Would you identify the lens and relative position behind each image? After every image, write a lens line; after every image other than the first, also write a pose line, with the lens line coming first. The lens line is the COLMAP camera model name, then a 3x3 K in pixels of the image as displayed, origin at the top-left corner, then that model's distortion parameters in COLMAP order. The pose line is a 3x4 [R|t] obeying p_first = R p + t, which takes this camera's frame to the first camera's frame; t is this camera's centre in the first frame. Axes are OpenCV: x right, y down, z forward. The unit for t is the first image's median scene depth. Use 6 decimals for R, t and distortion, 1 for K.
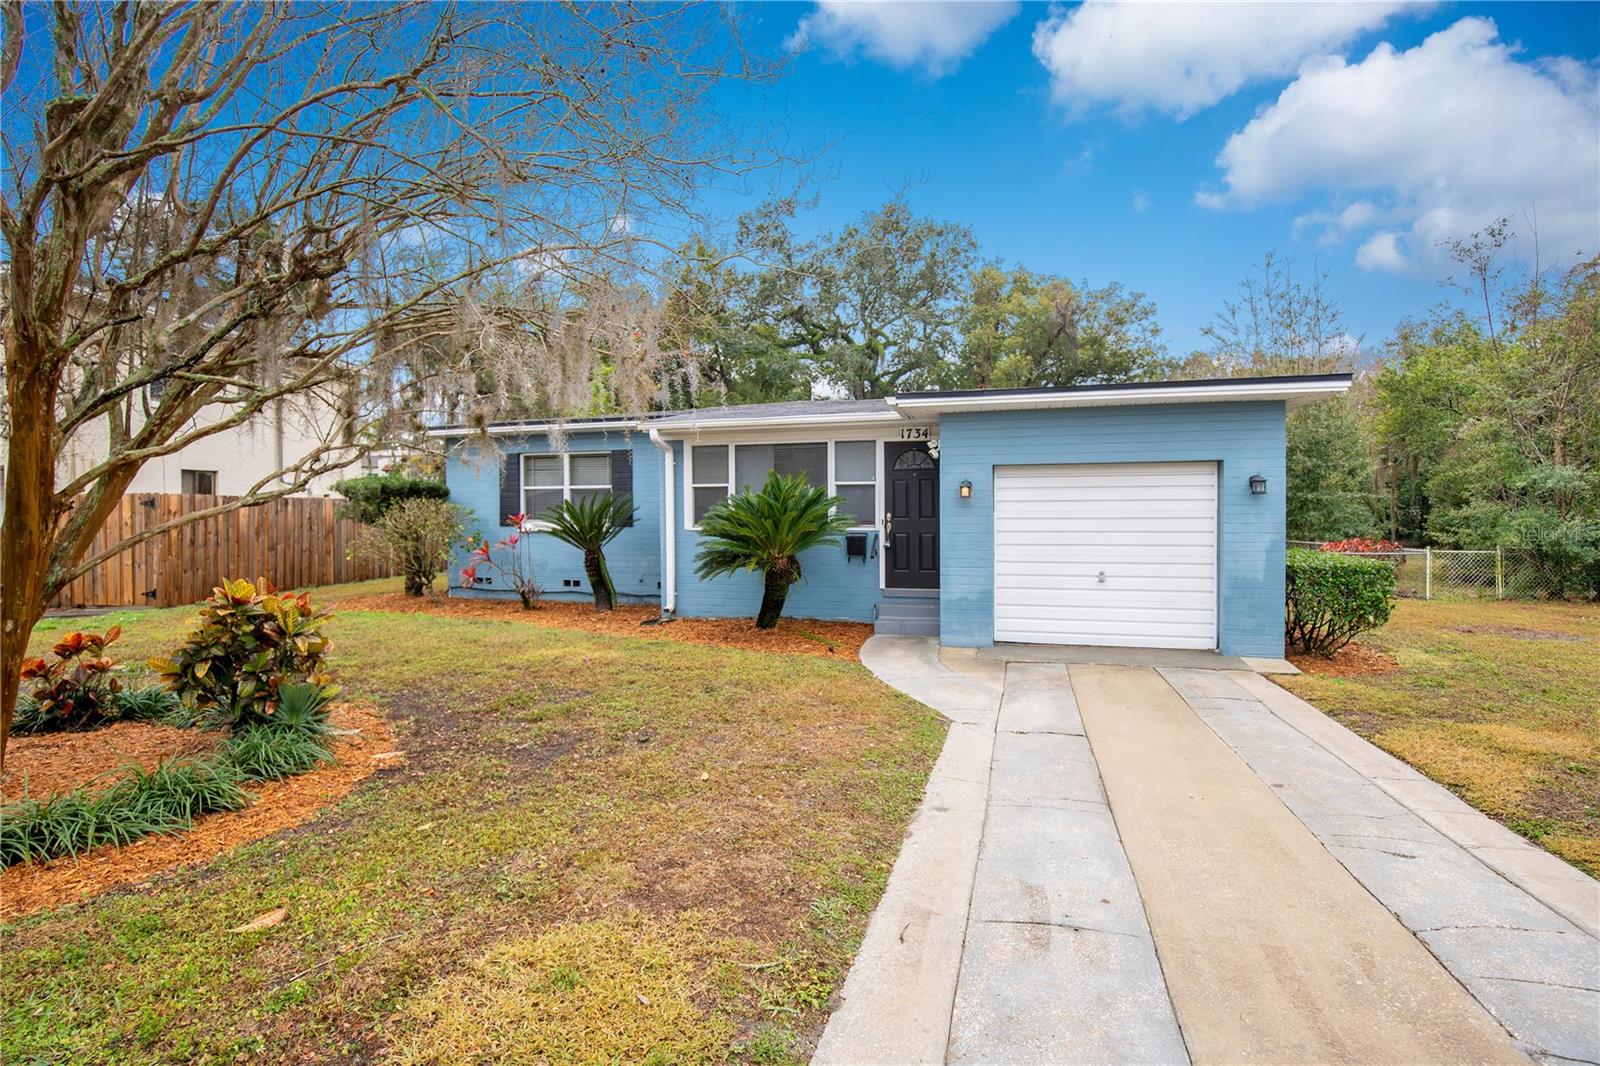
lens RADIAL K [[770.3, 0, 797.3], [0, 770.3, 504.1], [0, 0, 1]] dist [-0.019221, 0.000474]
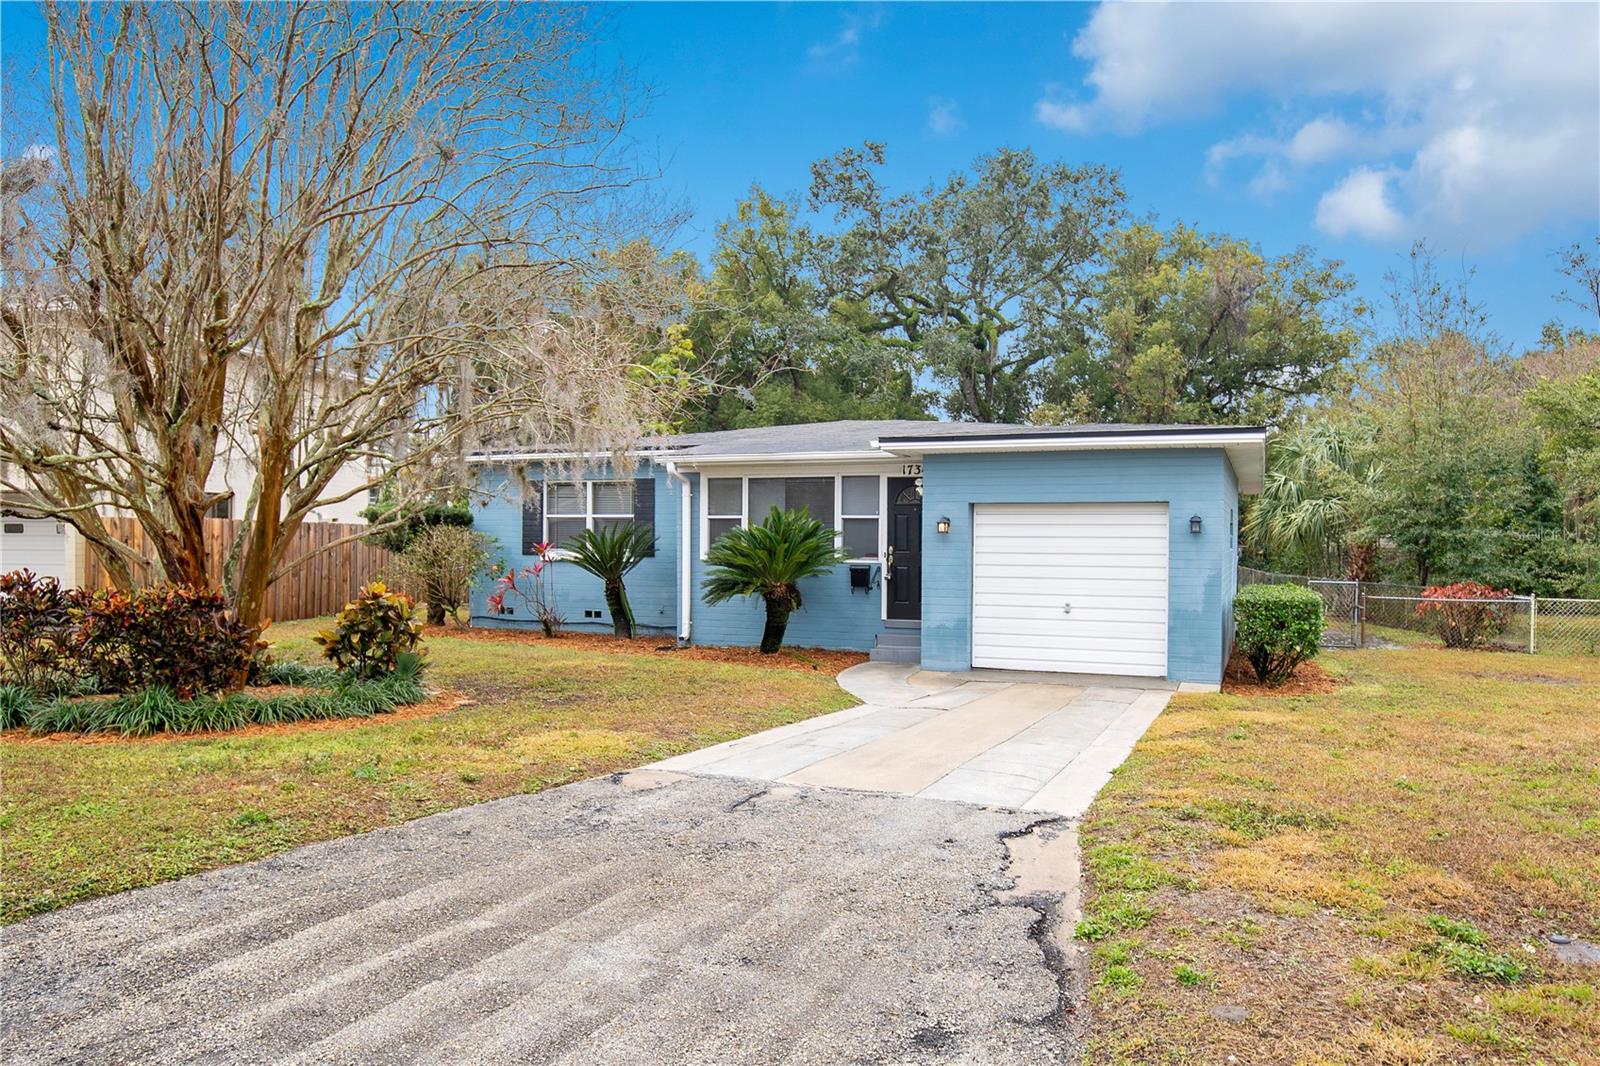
lens RADIAL K [[1180.0, 0, 800.0], [0, 1180.0, 533.0], [0, 0, 1]] dist [0.000388, 0.000341]
pose [[0.992563, 0.012764, -0.121065, 0.174437], [-0.012803, 0.999918, 0.000458, -0.005185], [0.121061, 0.001095, 0.992644, -0.538965]]
